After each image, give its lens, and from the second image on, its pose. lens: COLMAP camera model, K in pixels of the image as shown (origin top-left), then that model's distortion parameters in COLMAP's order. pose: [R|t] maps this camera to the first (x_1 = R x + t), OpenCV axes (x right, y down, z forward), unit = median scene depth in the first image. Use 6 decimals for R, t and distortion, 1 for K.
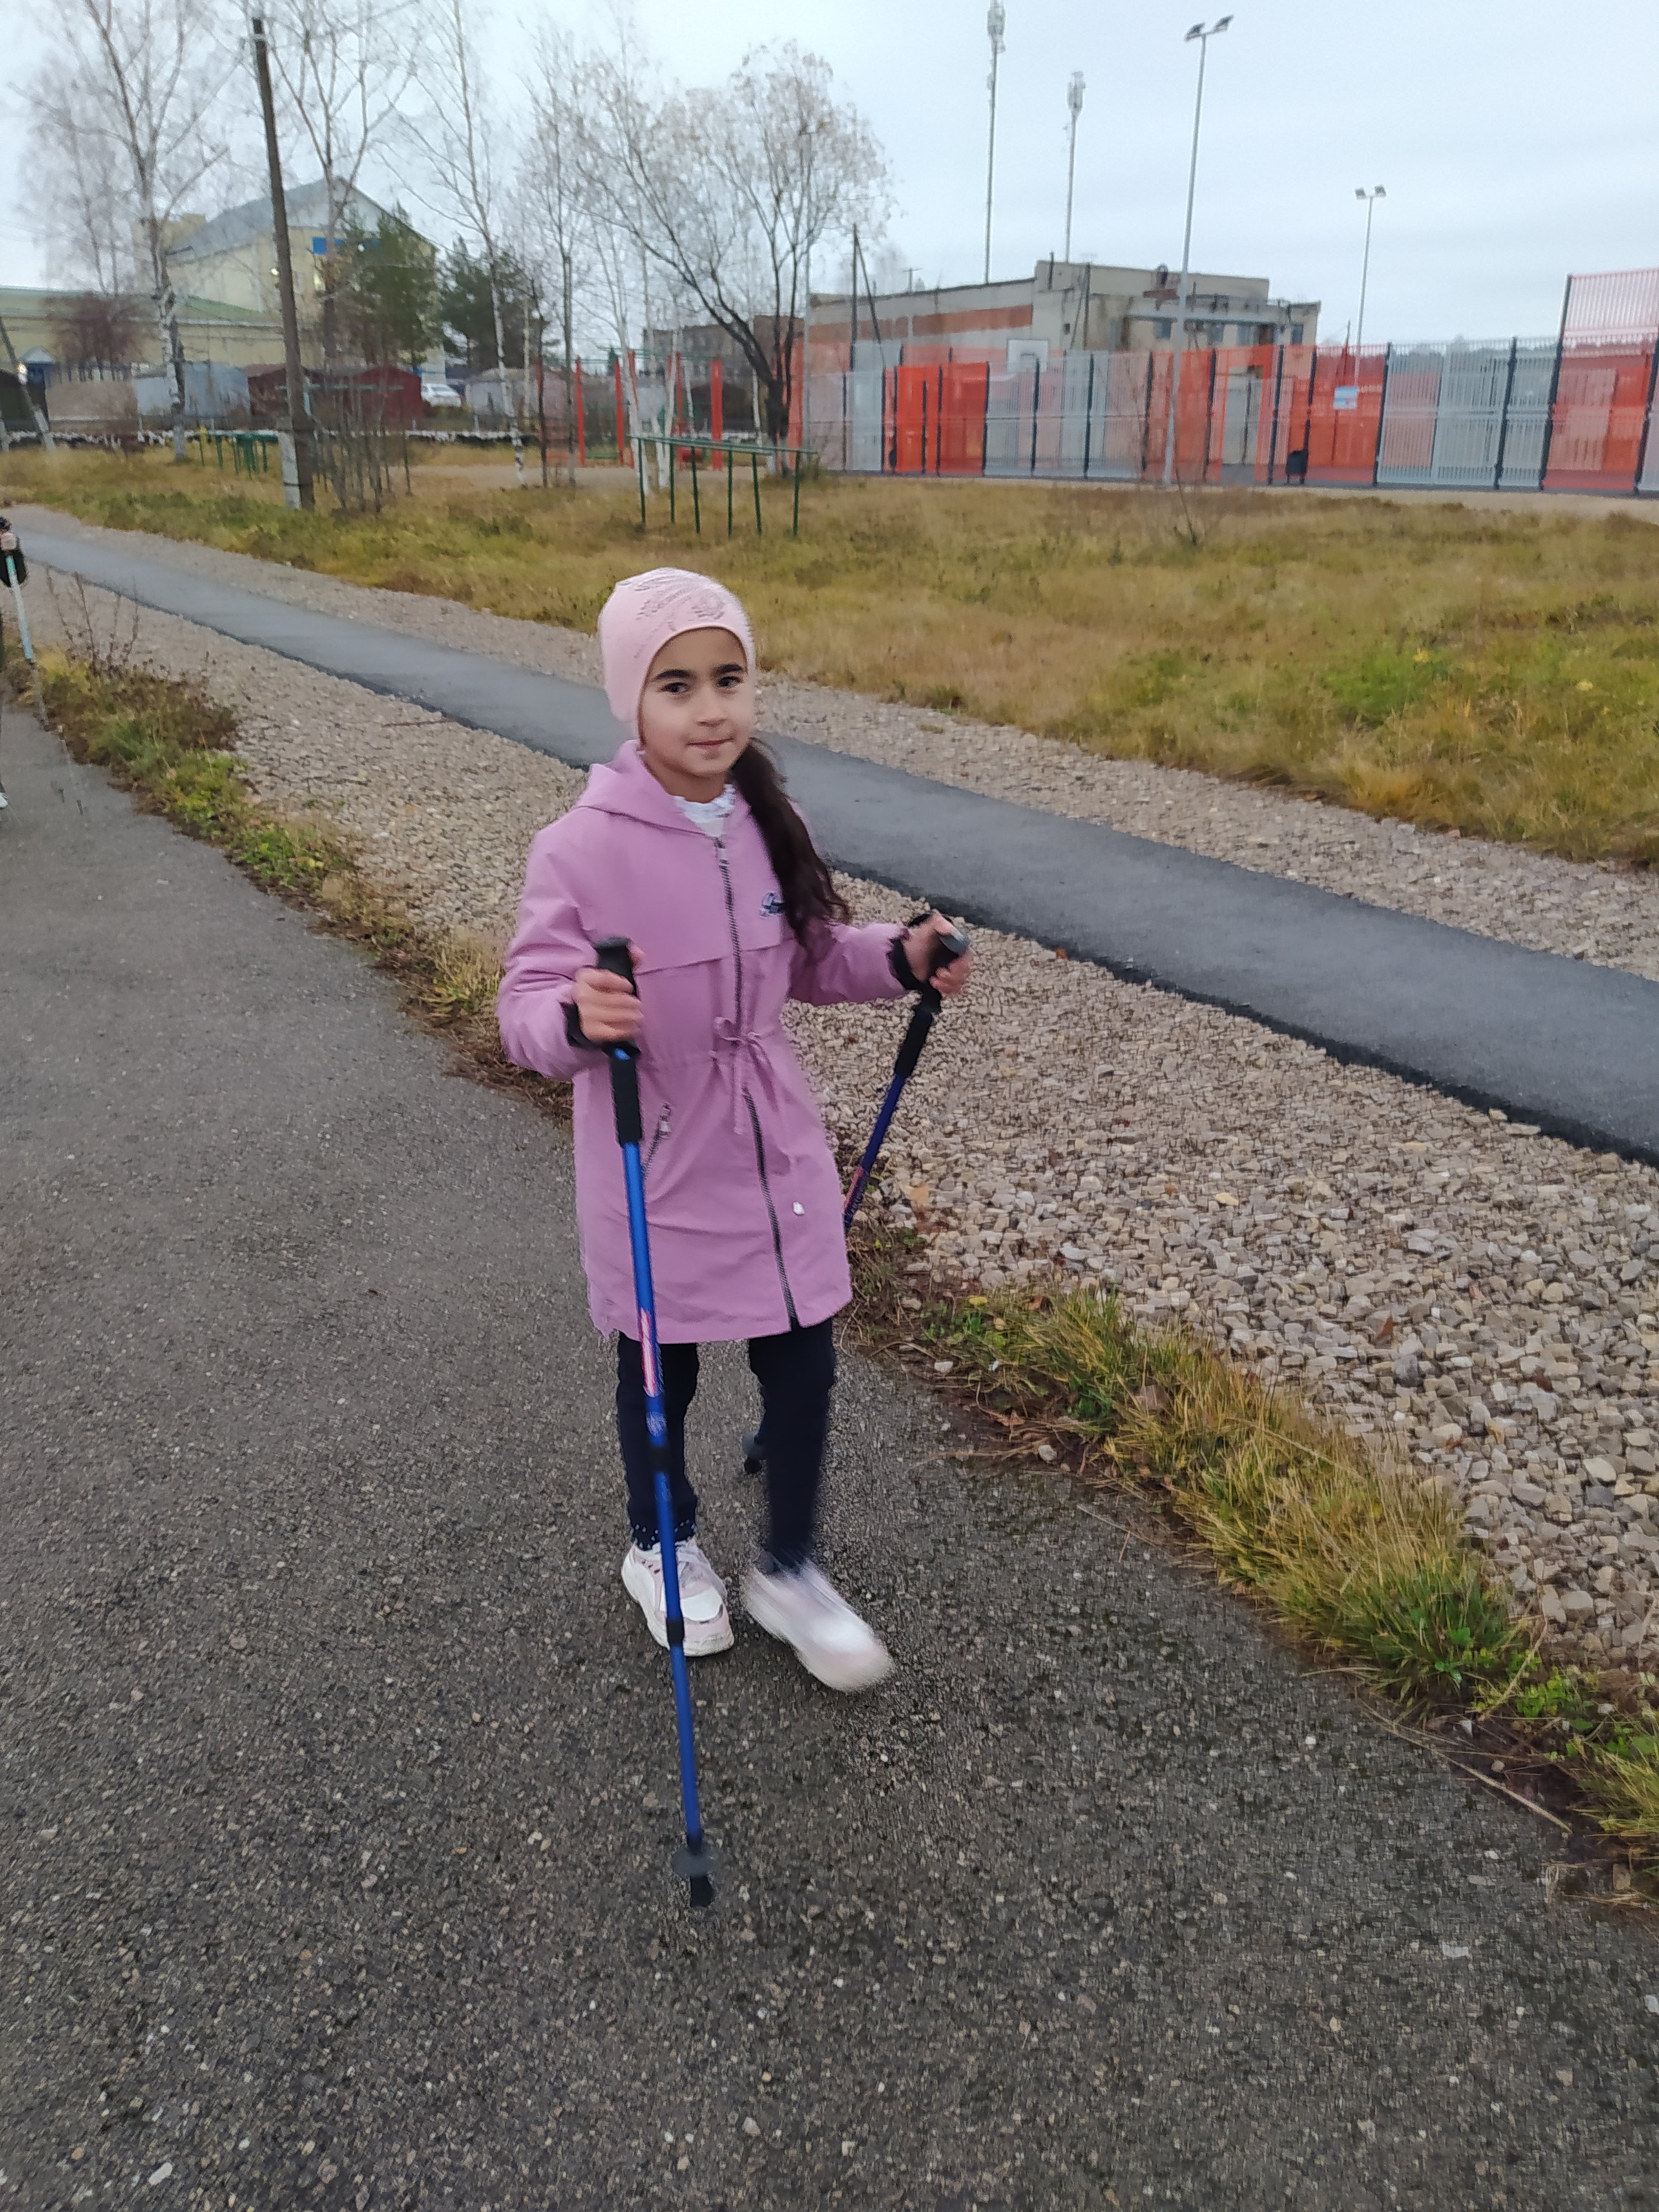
lens RADIAL K [[1662.0, 0, 809.3], [0, 1662.0, 1095.2], [0, 0, 1]] dist [0.123882, -0.211083]
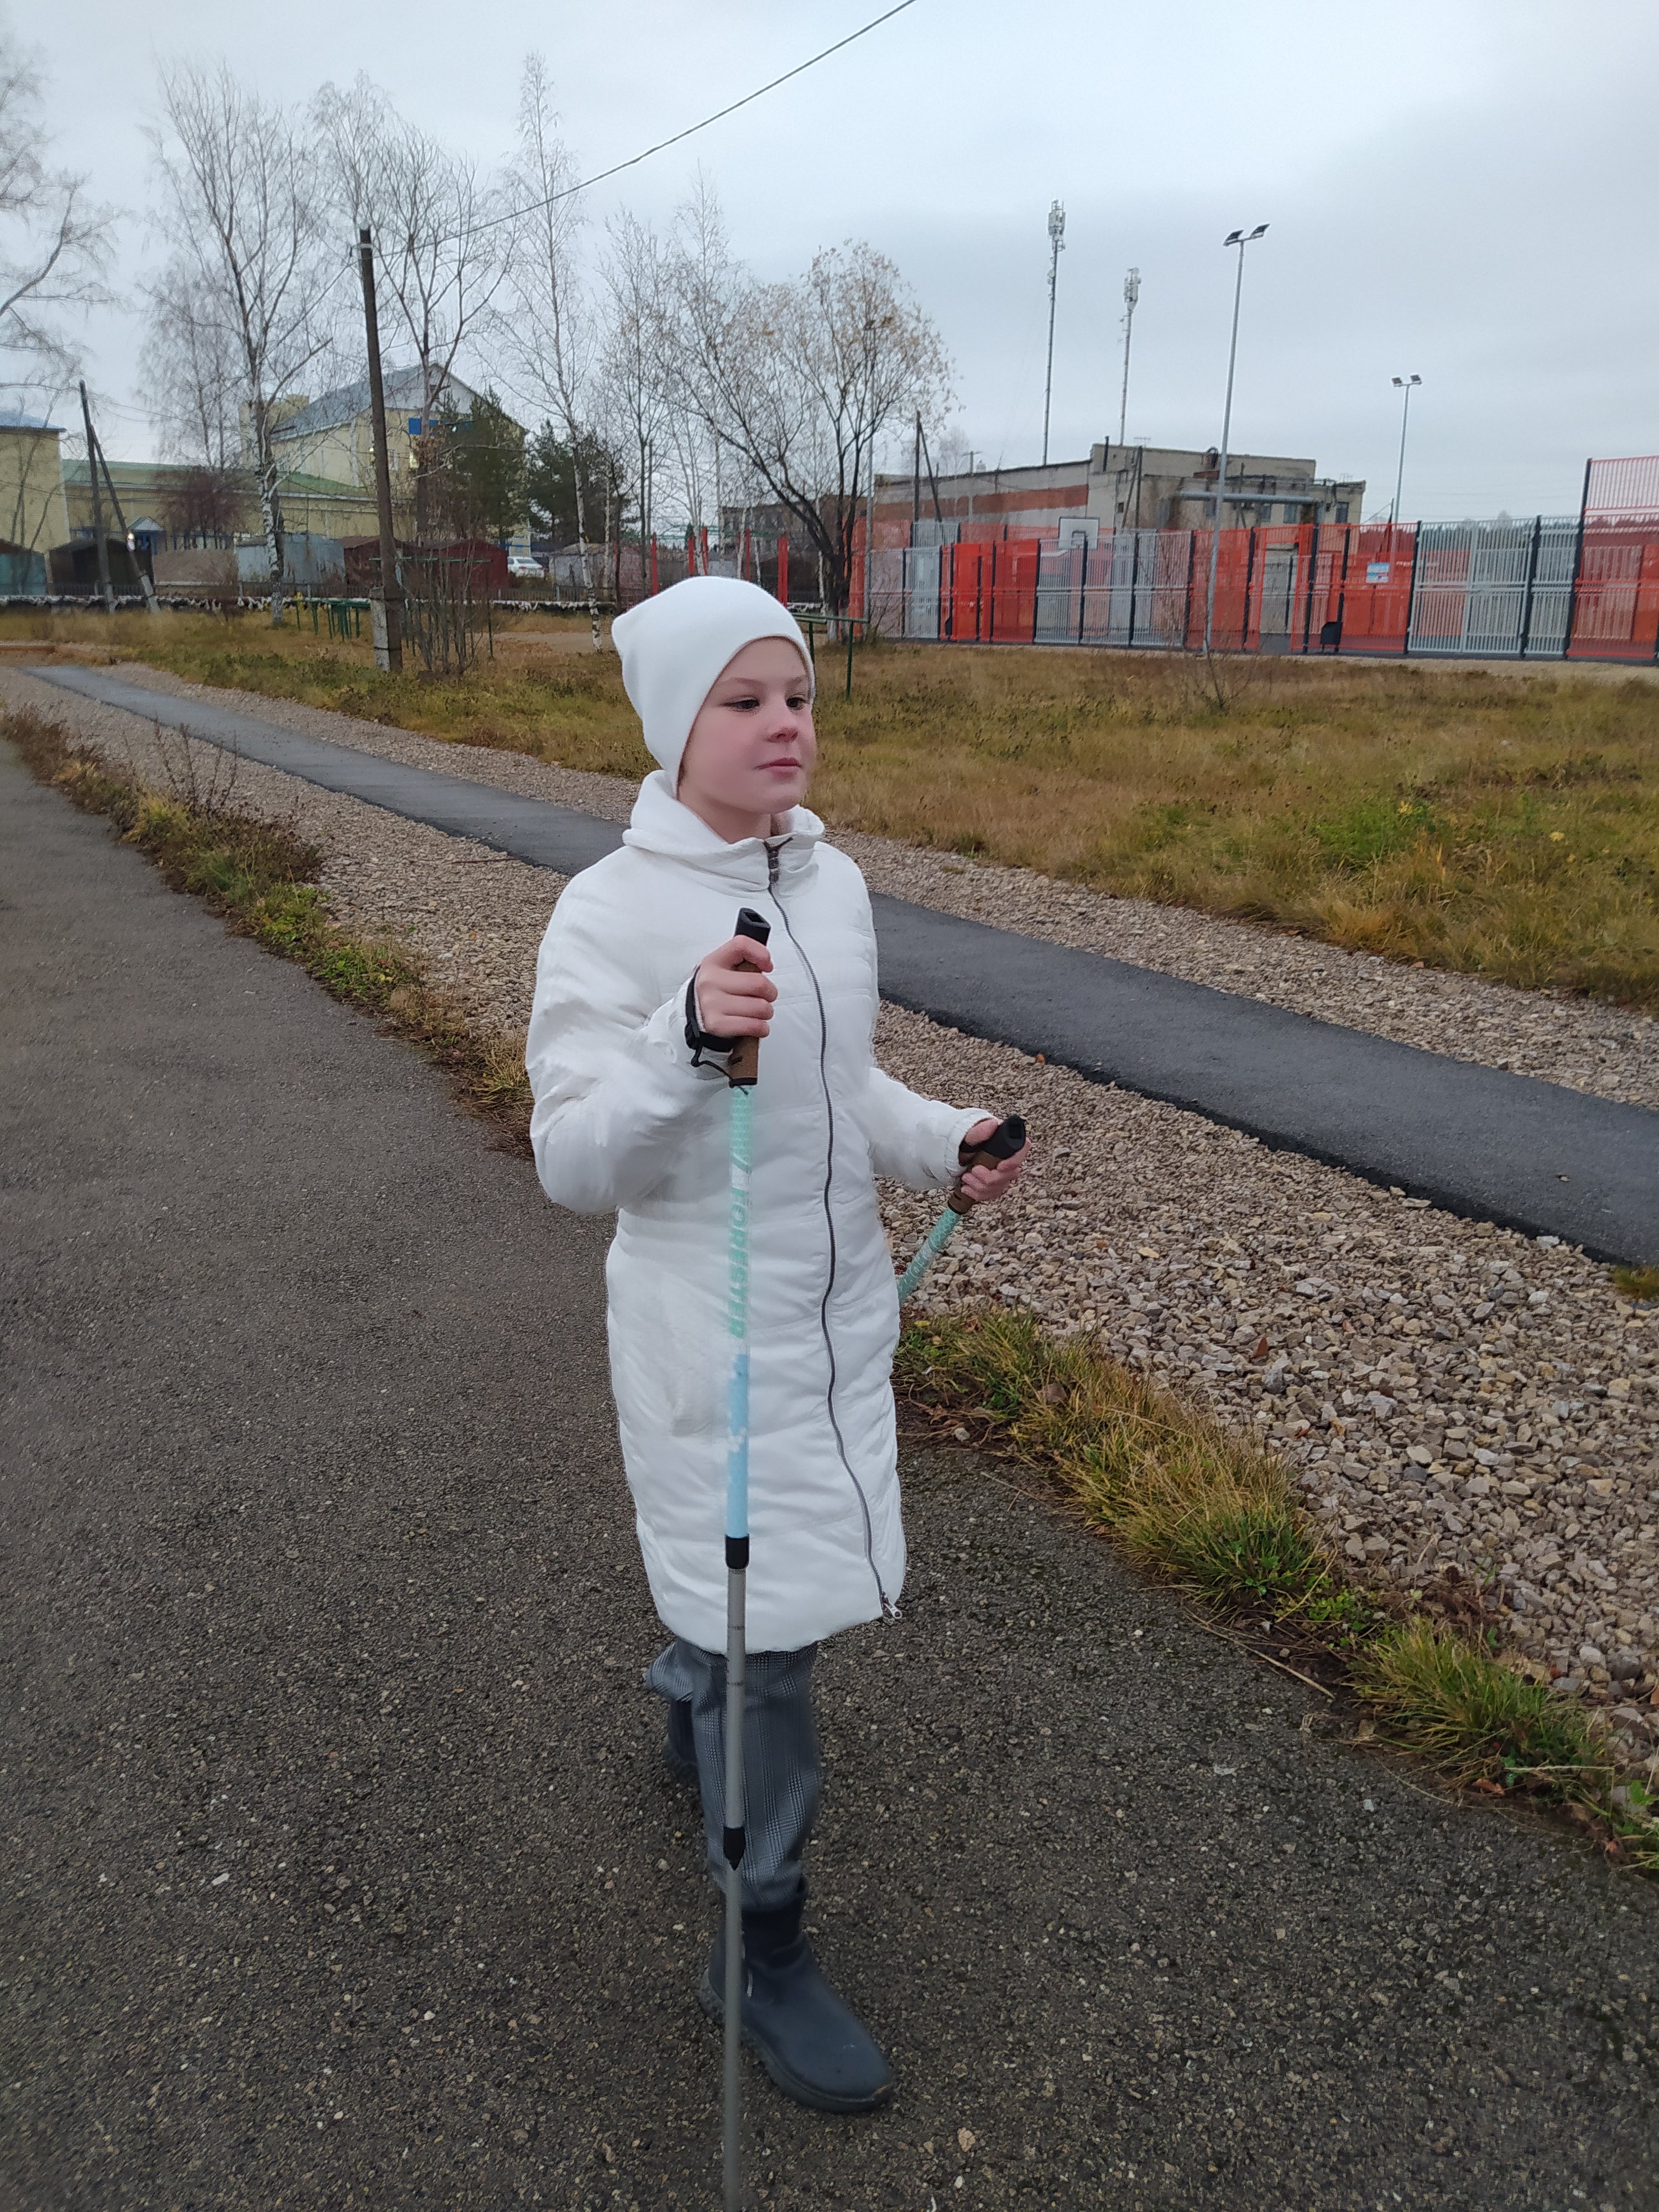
lens RADIAL K [[1636.8, 0, 840.6], [0, 1636.8, 1111.7], [0, 0, 1]] dist [0.129654, -0.214030]
pose [[0.999766, 0.011156, -0.018534, 0.047906], [-0.012530, 0.997047, -0.075761, 0.046813], [0.017634, 0.075975, 0.996954, -0.134702]]
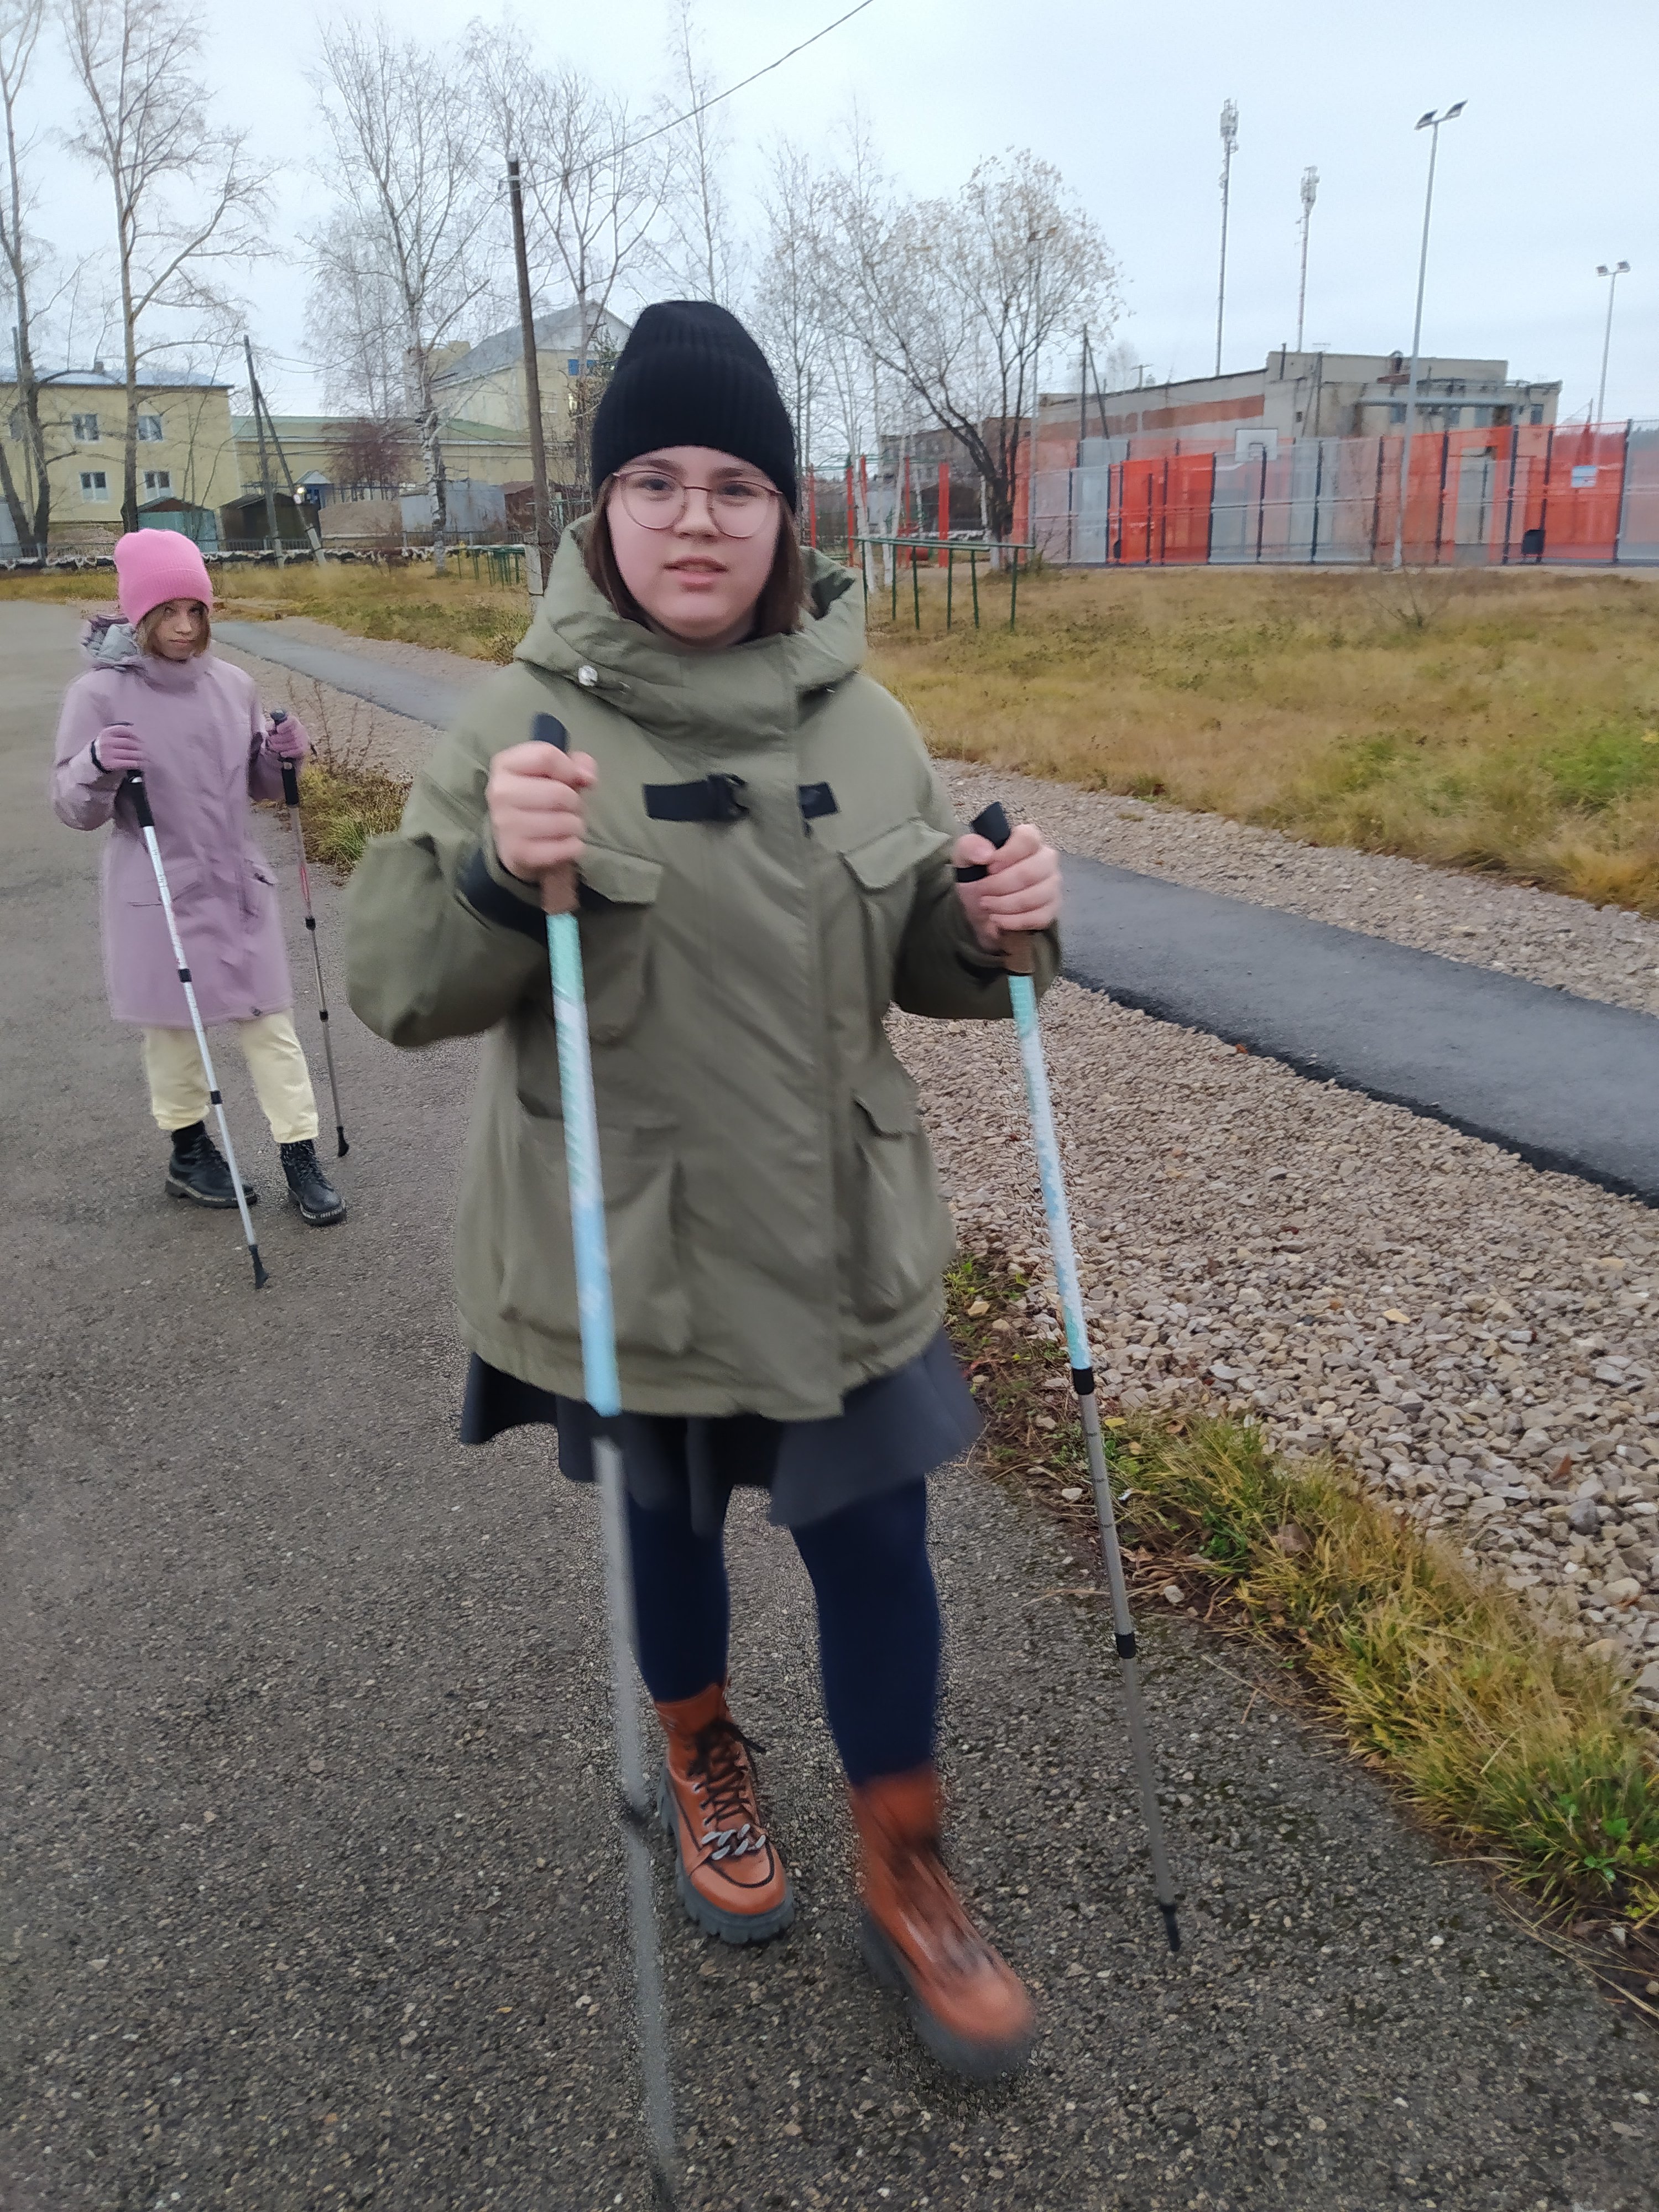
lens RADIAL K [[1645.0, 0, 847.9], [0, 1645.0, 1096.0], [0, 0, 1]] dist [0.129197, -0.206746]
pose [[0.993613, 0.007141, -0.112612, 0.041441], [-0.012497, 0.998820, -0.046926, -0.012268], [0.112144, 0.048034, 0.992530, 0.027033]]
